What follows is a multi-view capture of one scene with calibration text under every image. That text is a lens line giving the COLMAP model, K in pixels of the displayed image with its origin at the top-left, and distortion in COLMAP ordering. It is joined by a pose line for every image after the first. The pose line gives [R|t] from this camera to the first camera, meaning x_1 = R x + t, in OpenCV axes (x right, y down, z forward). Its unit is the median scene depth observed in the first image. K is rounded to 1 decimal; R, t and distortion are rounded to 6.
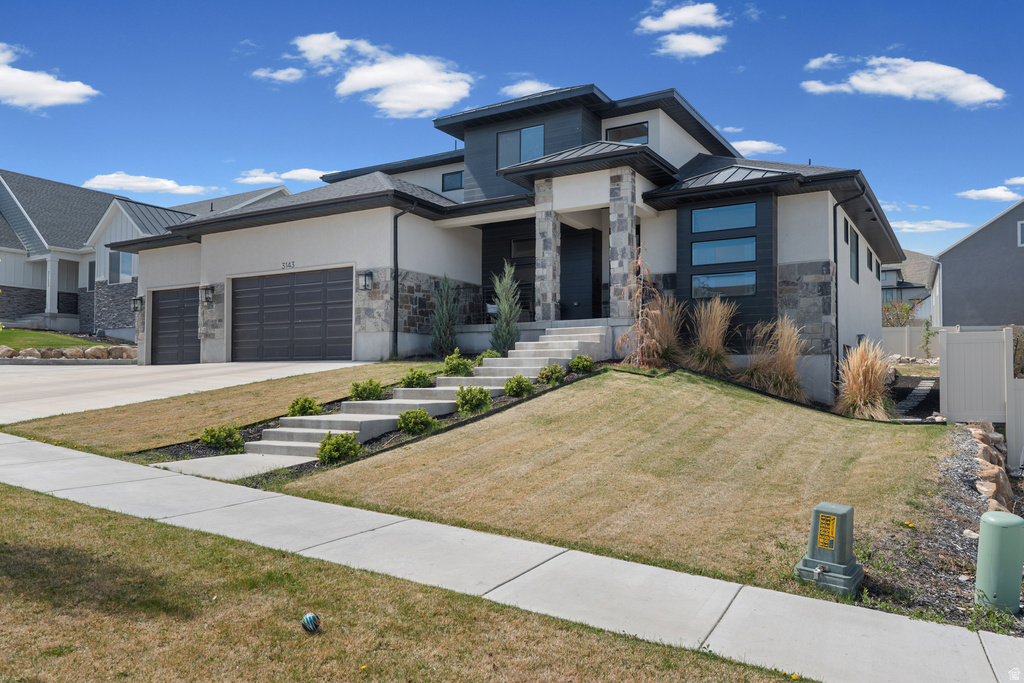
lens RADIAL K [[760.9, 0, 512.1], [0, 760.9, 371.0], [0, 0, 1]] dist [0.002679, 0.002225]
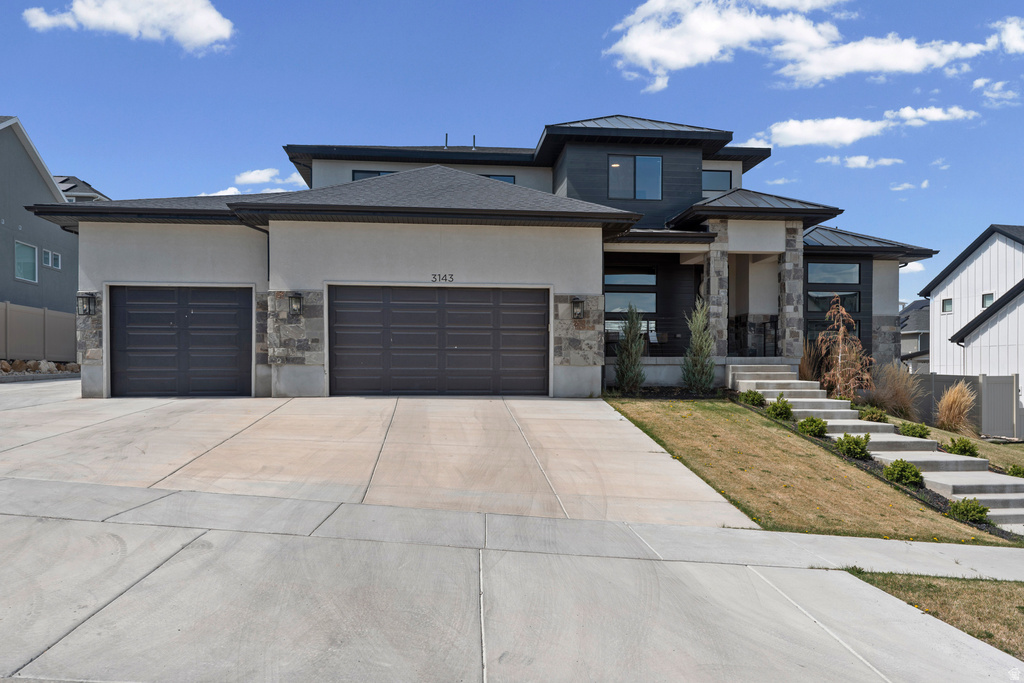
lens RADIAL K [[760.9, 0, 512.1], [0, 760.9, 371.0], [0, 0, 1]] dist [0.002679, 0.002225]
pose [[0.797476, 0.000754, 0.603351, -0.778018], [-0.009544, 0.999890, 0.011364, -0.053745], [-0.603276, -0.014821, 0.797395, 0.331345]]
